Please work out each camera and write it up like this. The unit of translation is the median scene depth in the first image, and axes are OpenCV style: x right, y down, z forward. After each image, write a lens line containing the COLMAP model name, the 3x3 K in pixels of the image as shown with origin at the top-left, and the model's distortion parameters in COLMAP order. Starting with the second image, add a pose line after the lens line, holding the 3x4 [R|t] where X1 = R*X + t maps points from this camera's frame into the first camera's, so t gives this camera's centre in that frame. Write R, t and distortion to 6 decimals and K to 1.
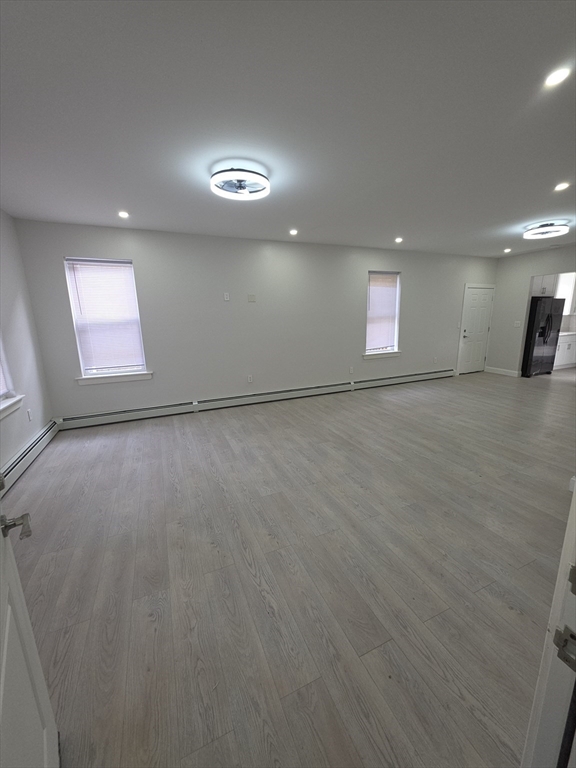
lens RADIAL K [[305.7, 0, 289.3], [0, 305.7, 380.3], [0, 0, 1]] dist [0.000675, 0.000030]
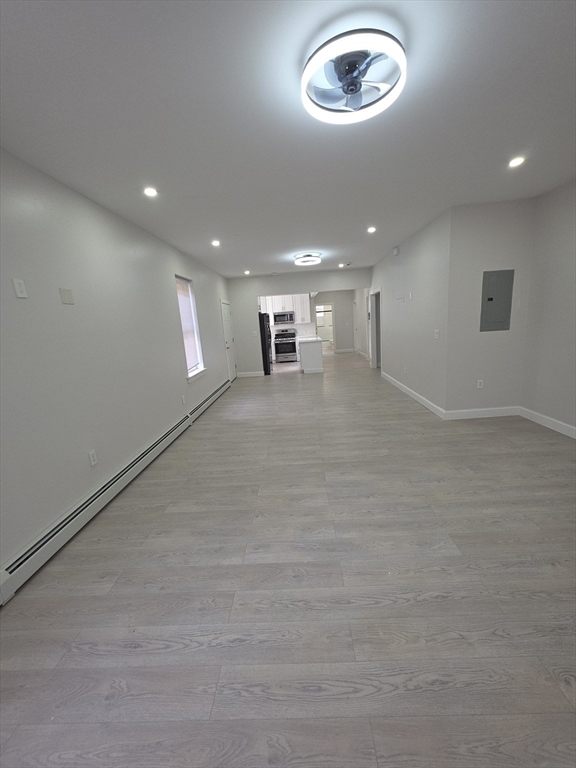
lens RADIAL K [[305.7, 0, 289.3], [0, 305.7, 380.3], [0, 0, 1]] dist [0.000675, 0.000030]
pose [[0.422082, -0.179912, 0.888526, -0.484026], [0.248121, 0.965612, 0.077654, -0.100598], [-0.871942, 0.187686, 0.452208, 0.559054]]
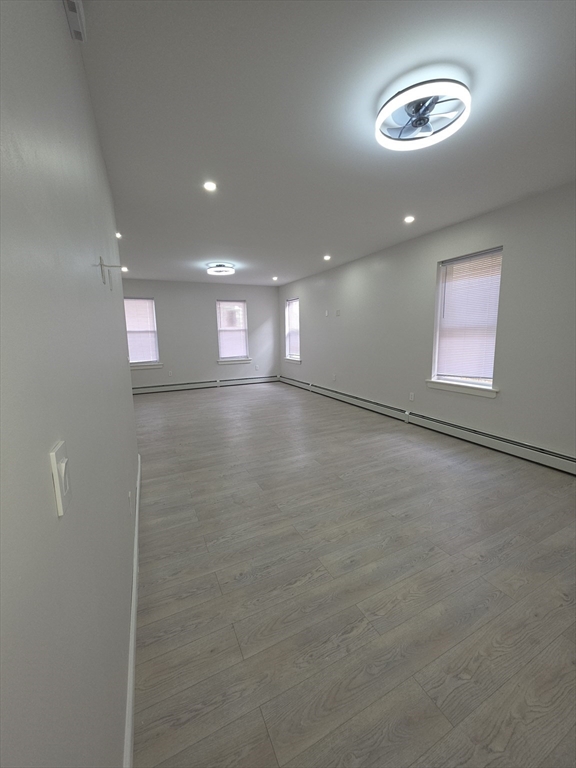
lens RADIAL K [[305.7, 0, 289.3], [0, 305.7, 380.3], [0, 0, 1]] dist [0.000675, 0.000030]
pose [[0.041913, 0.172721, -0.984079, 1.272362], [-0.191359, 0.968098, 0.161766, -0.187330], [0.980625, 0.181533, 0.073627, 0.860532]]
